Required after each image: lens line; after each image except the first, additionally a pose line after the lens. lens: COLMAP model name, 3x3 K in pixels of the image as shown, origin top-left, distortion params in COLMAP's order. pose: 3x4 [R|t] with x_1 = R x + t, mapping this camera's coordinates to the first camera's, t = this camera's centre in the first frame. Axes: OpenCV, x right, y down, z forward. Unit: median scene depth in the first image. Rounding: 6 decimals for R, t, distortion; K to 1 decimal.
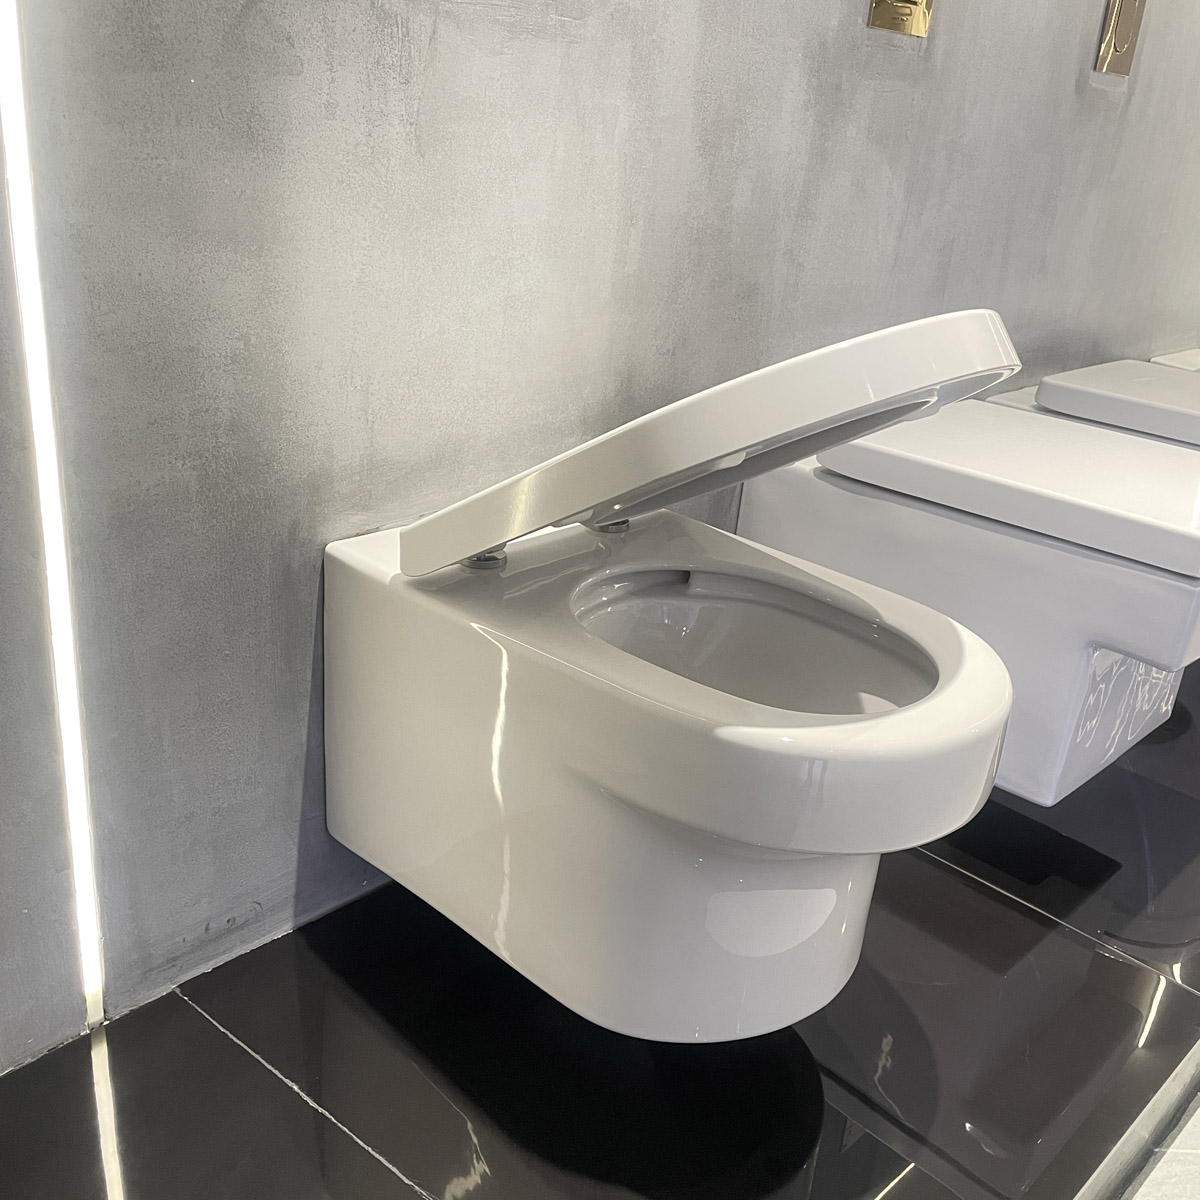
lens RADIAL K [[1206.7, 0, 602.0], [0, 1206.7, 617.0], [0, 0, 1]] dist [0.130355, -0.178178]
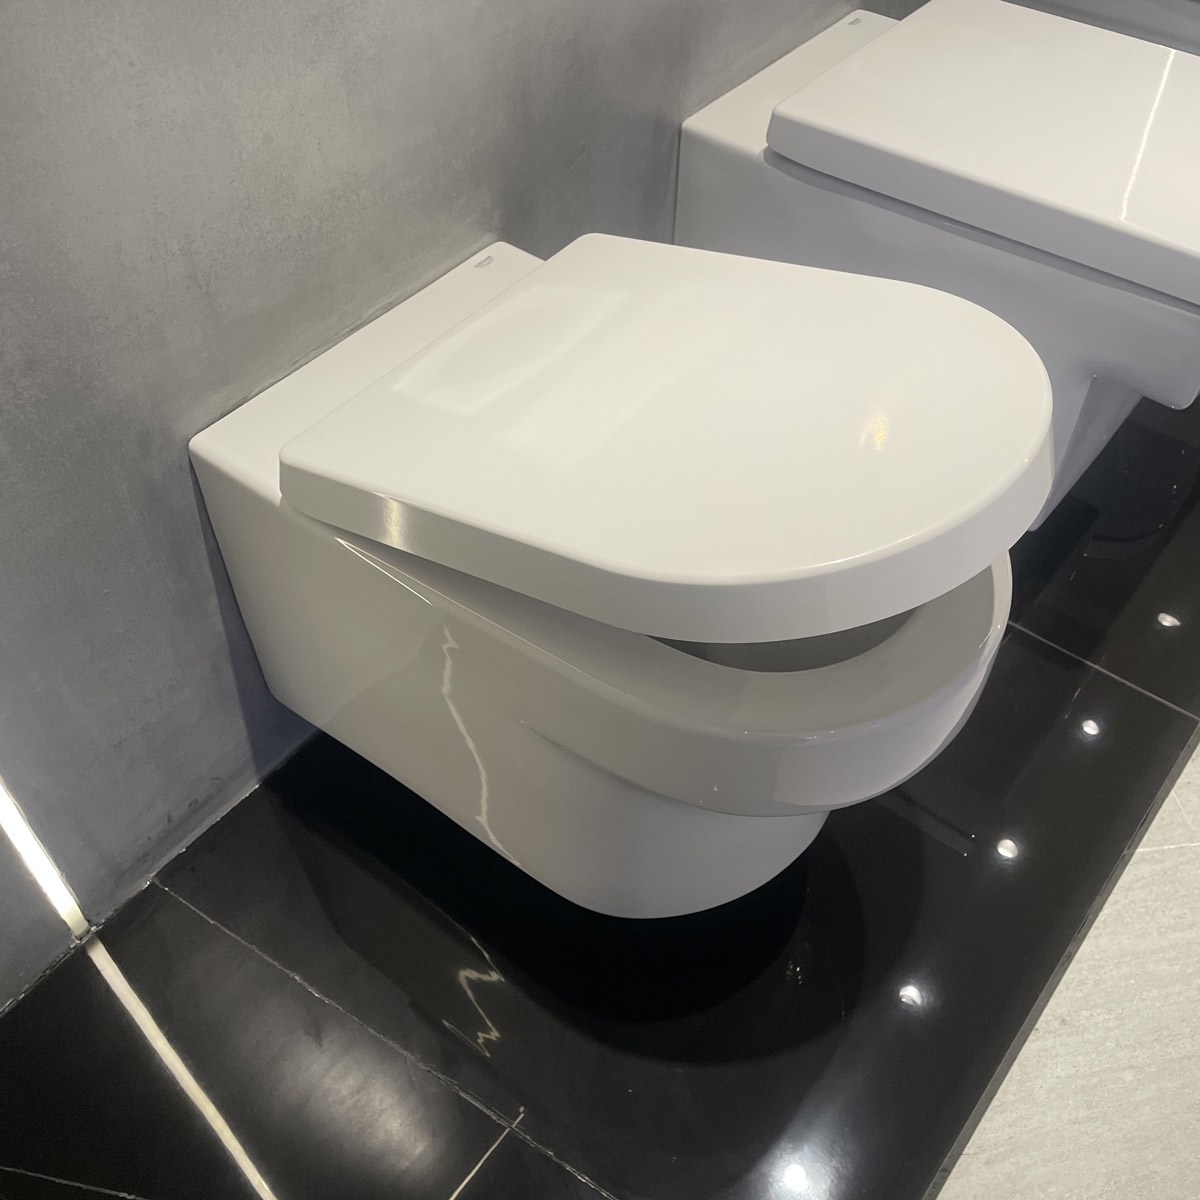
lens RADIAL K [[1213.5, 0, 600.0], [0, 1213.5, 600.0], [0, 0, 1]] dist [0.090084, -0.091073]
pose [[0.991748, -0.128000, 0.007175, 0.028663], [0.112994, 0.899179, 0.422740, -0.273345], [-0.060562, -0.418441, 0.906222, 0.179931]]
